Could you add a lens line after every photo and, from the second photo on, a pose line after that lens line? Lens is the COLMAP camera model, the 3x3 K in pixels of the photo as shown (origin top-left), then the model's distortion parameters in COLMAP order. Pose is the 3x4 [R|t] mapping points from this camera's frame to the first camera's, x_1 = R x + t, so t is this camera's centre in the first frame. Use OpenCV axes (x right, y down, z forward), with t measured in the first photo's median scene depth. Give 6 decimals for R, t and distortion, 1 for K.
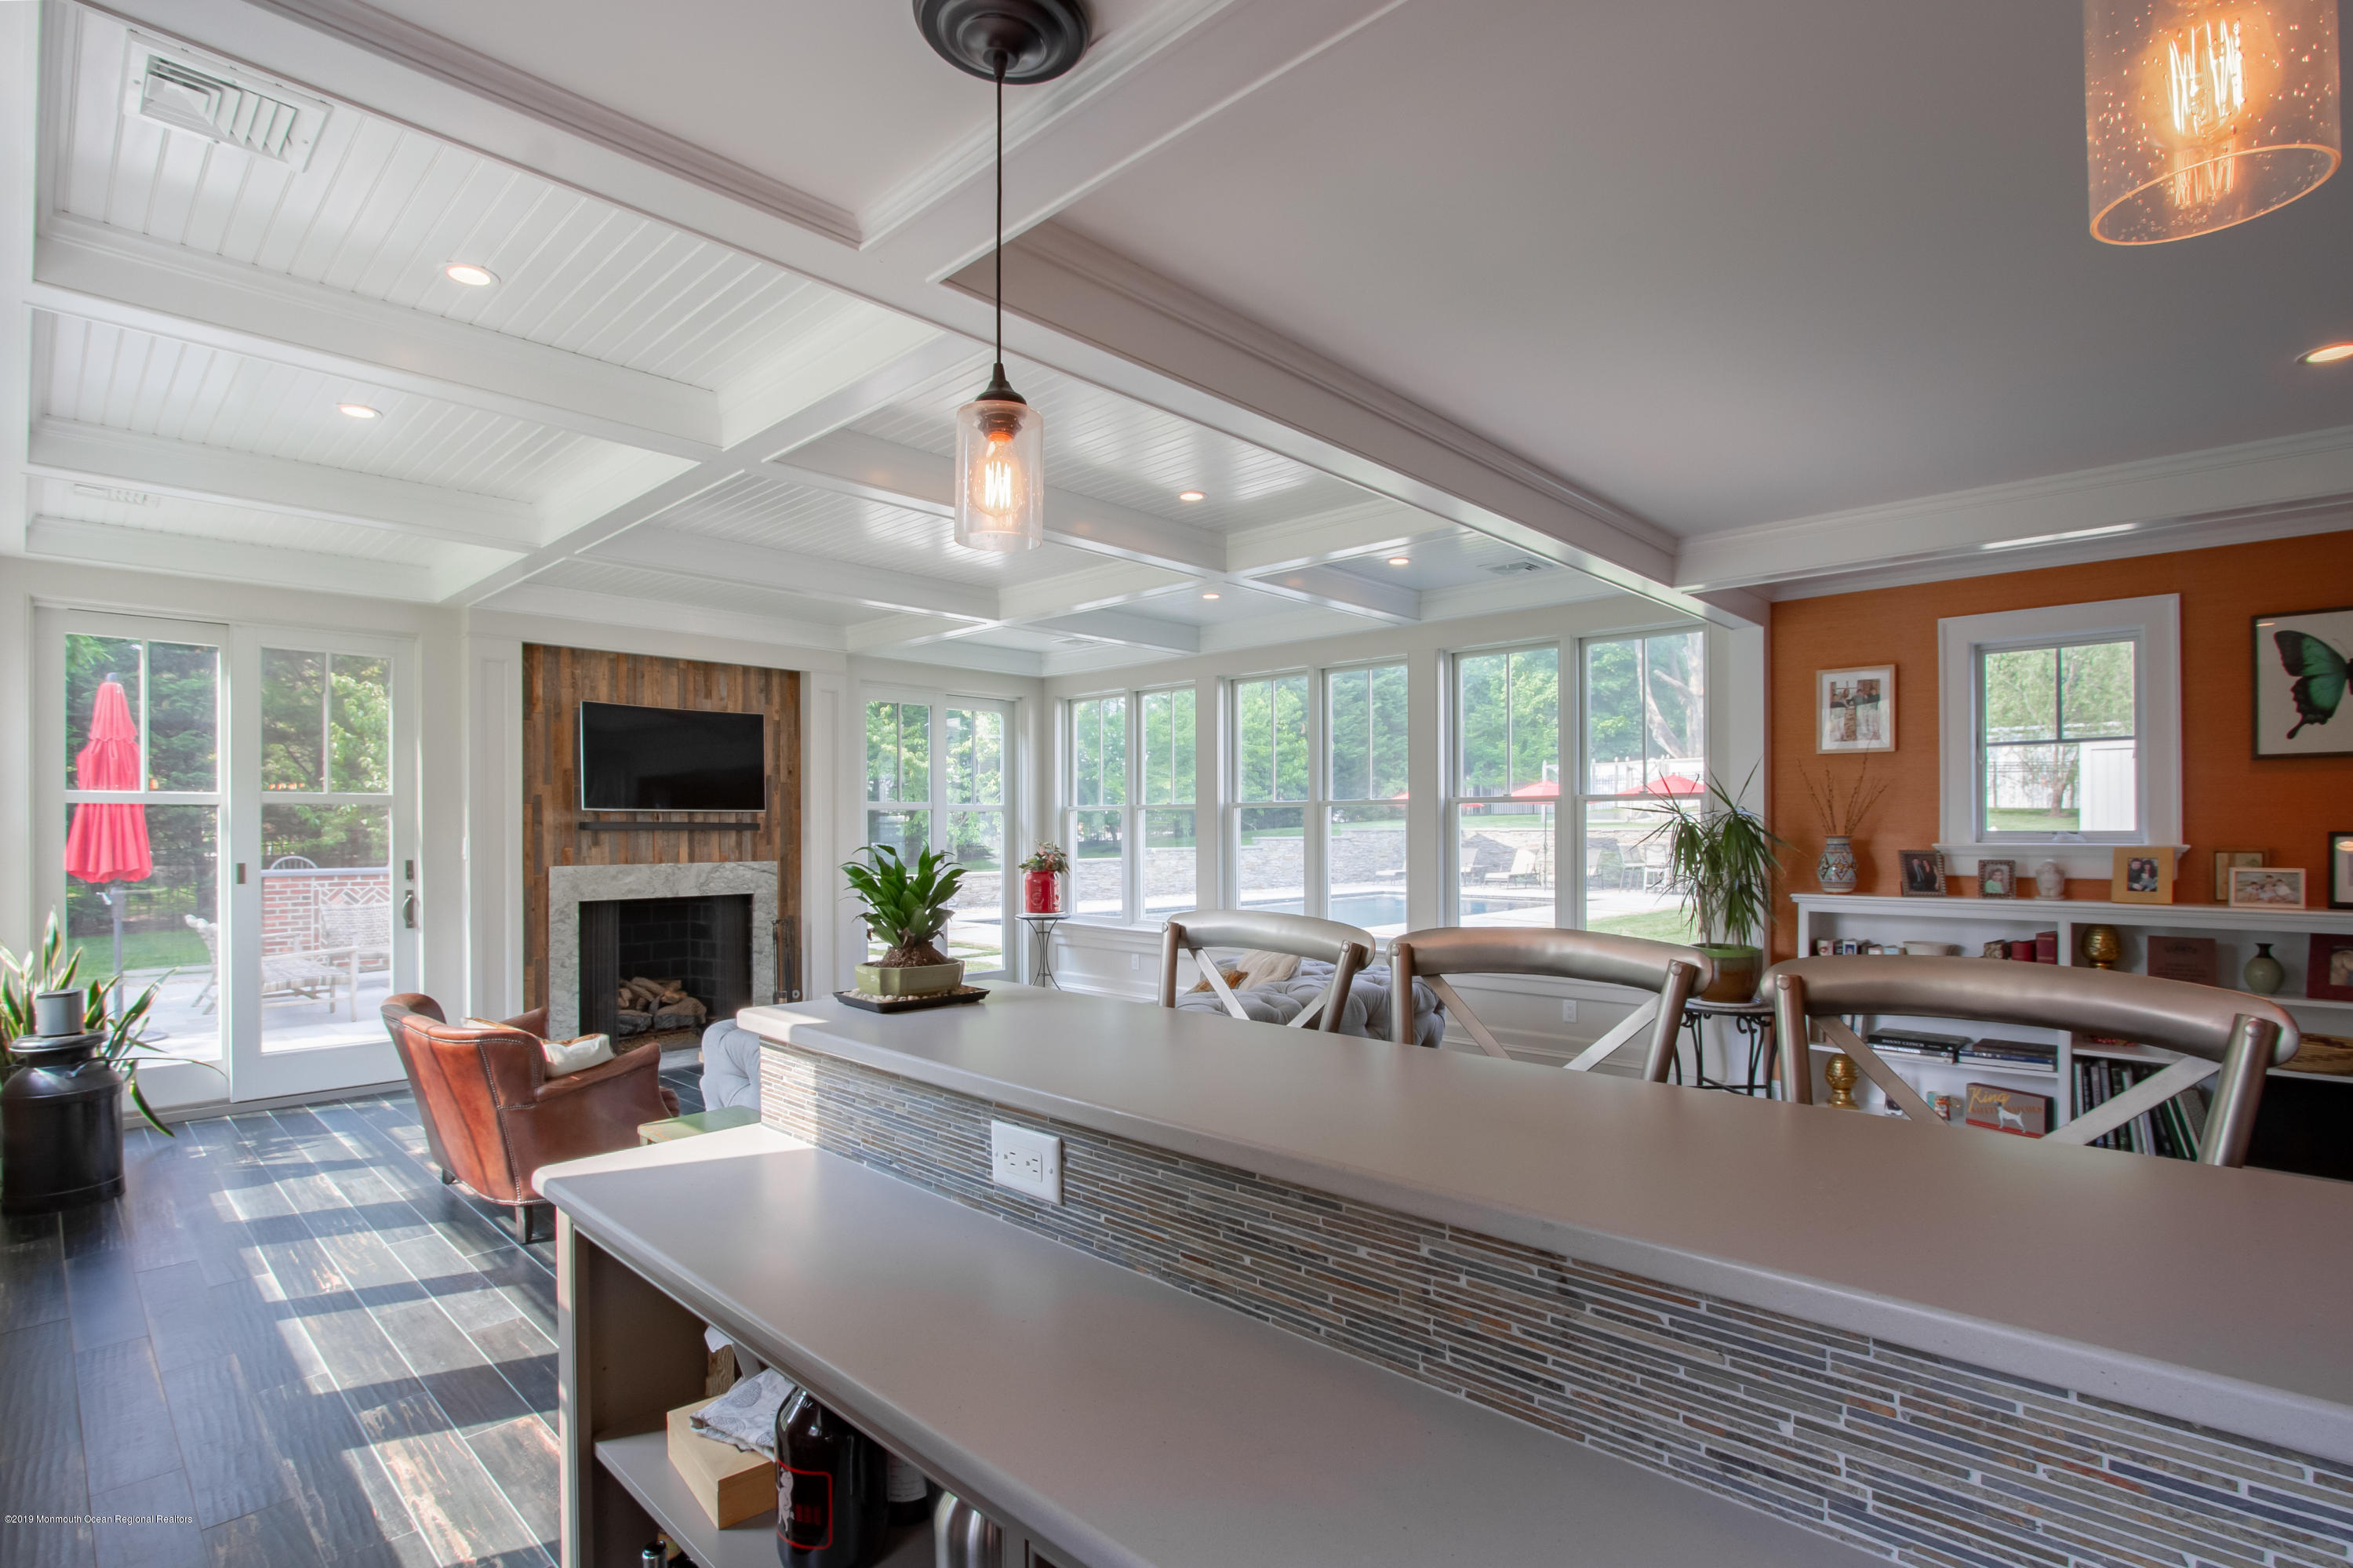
lens RADIAL K [[1112.6, 0, 1200.7], [0, 1112.6, 829.3], [0, 0, 1]] dist [-0.026220, 0.005283]
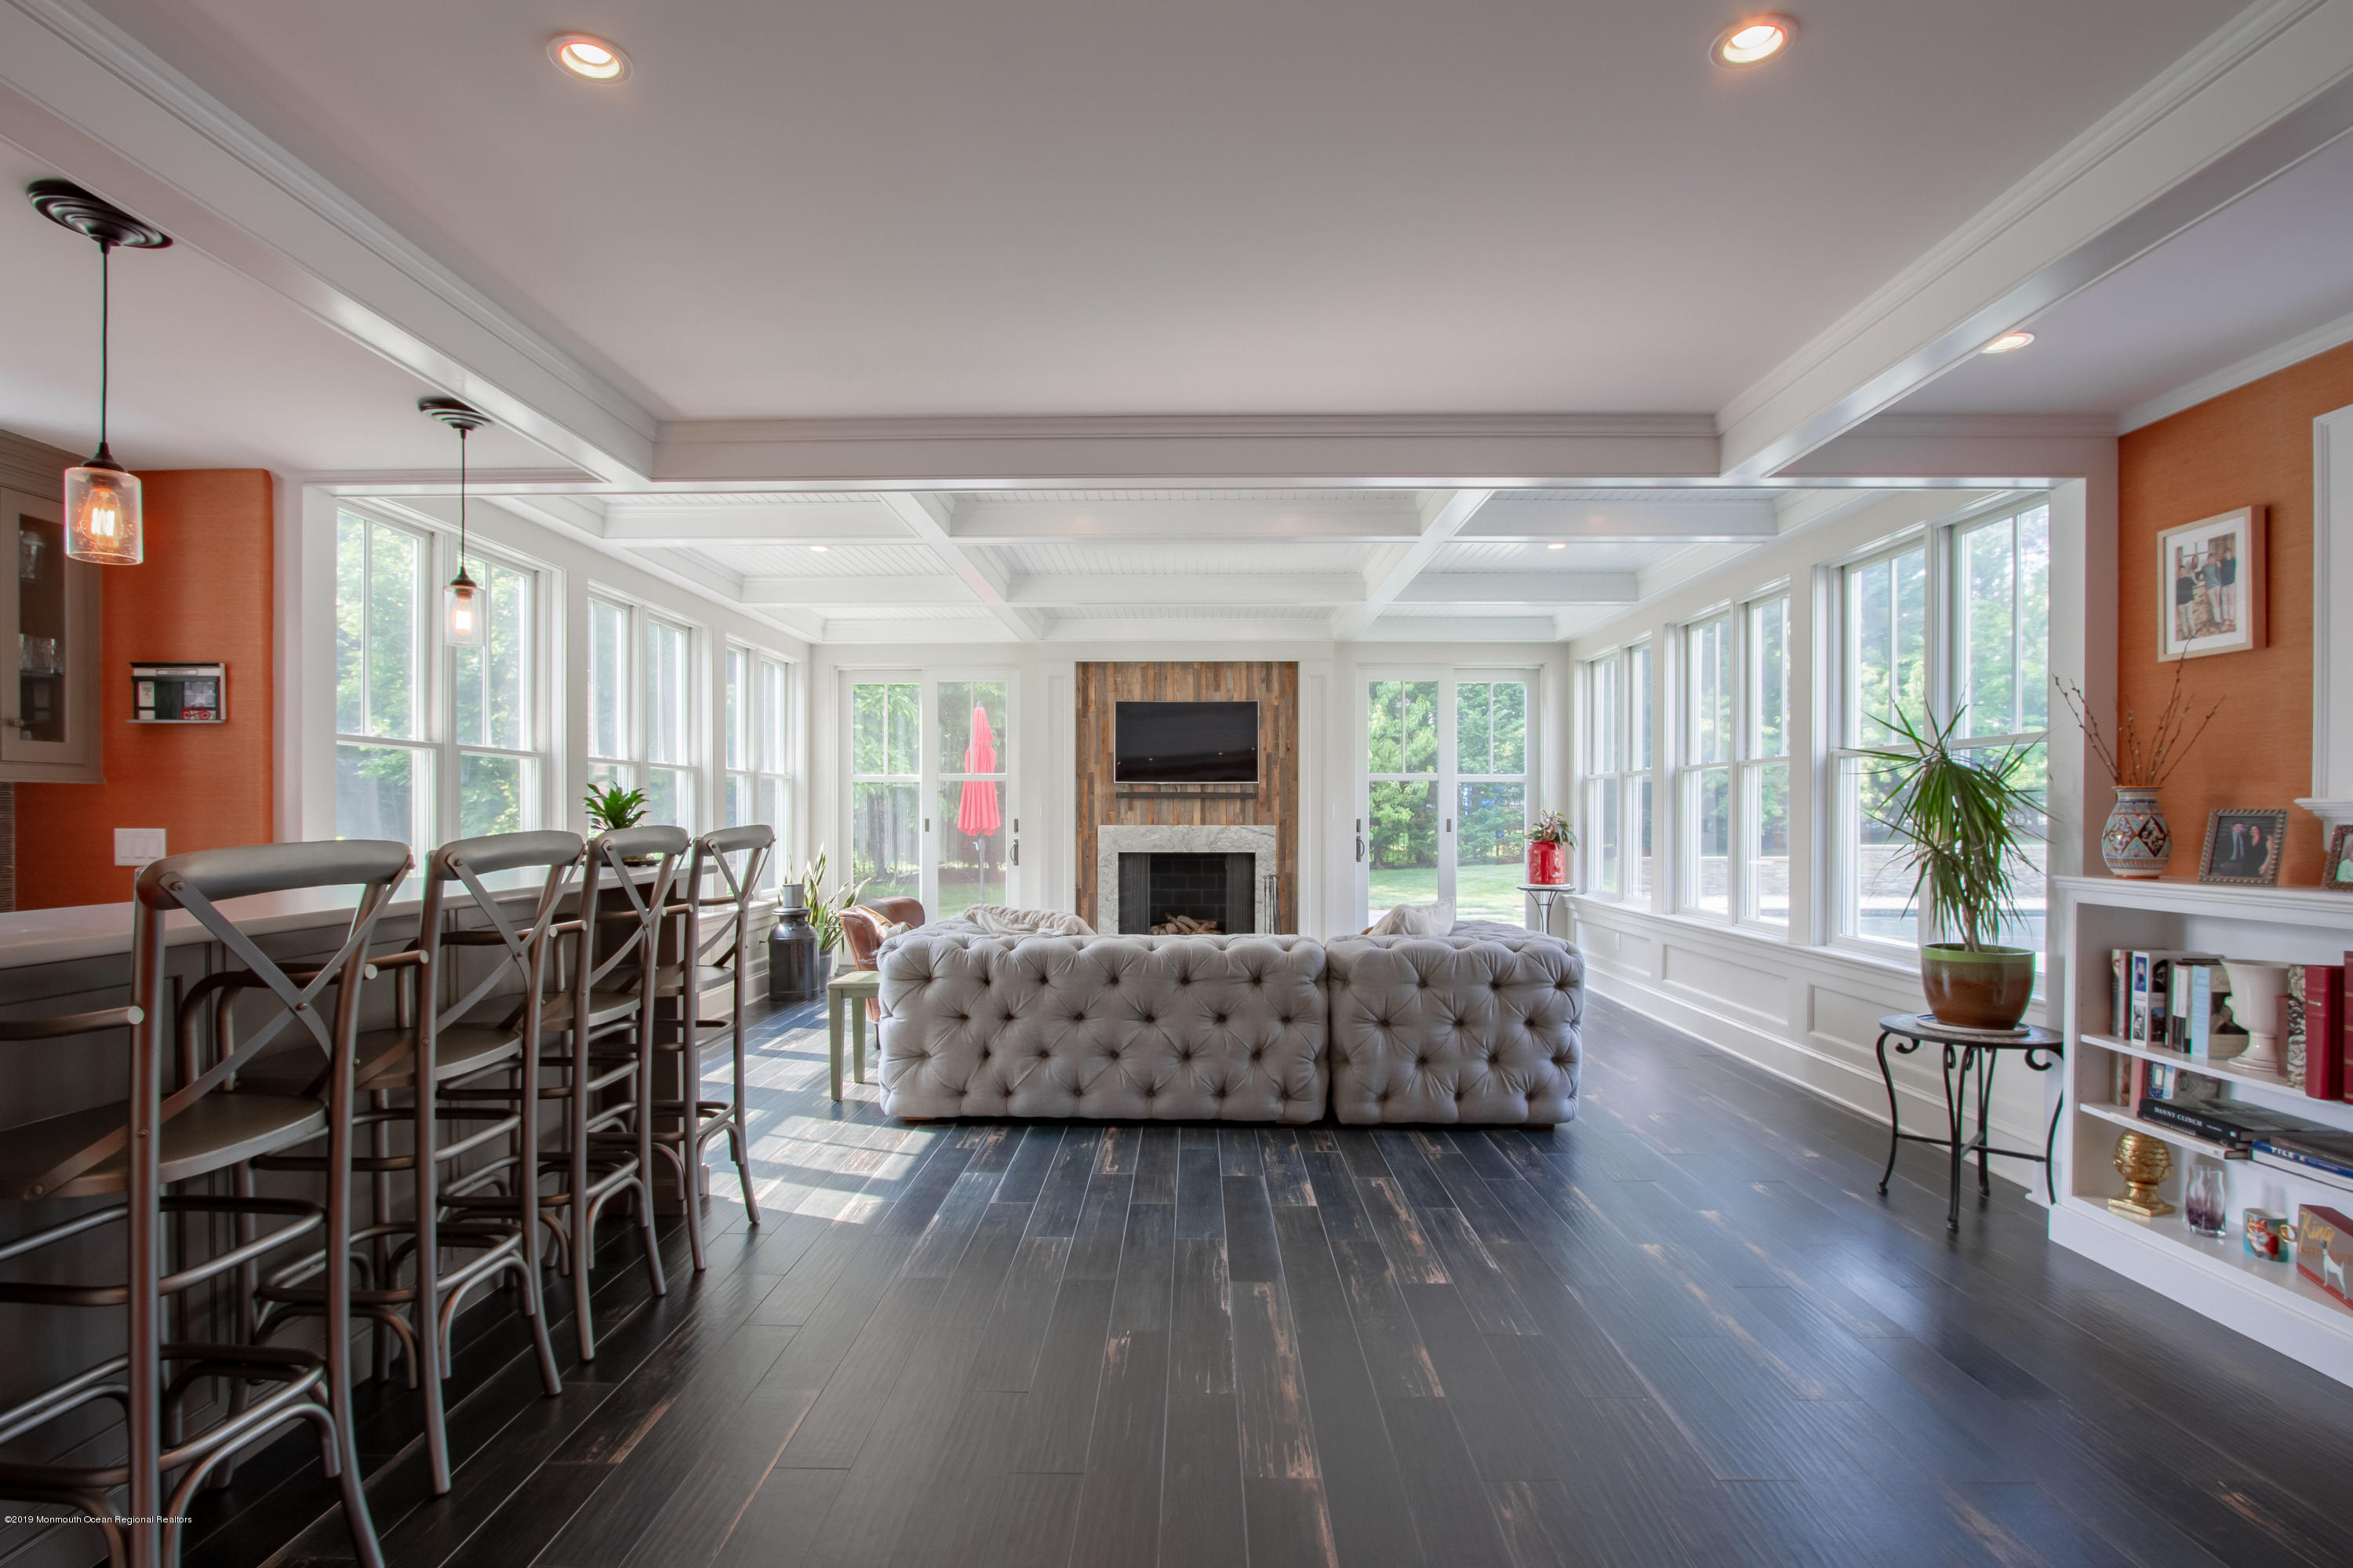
lens RADIAL K [[1177.3, 0, 1168.1], [0, 1177.3, 826.4], [0, 0, 1]] dist [-0.038703, 0.004430]
pose [[0.664424, 0.011635, -0.747265, 0.492205], [-0.003213, 0.999914, 0.012712, 0.014906], [0.747349, -0.006045, 0.664404, 0.093238]]
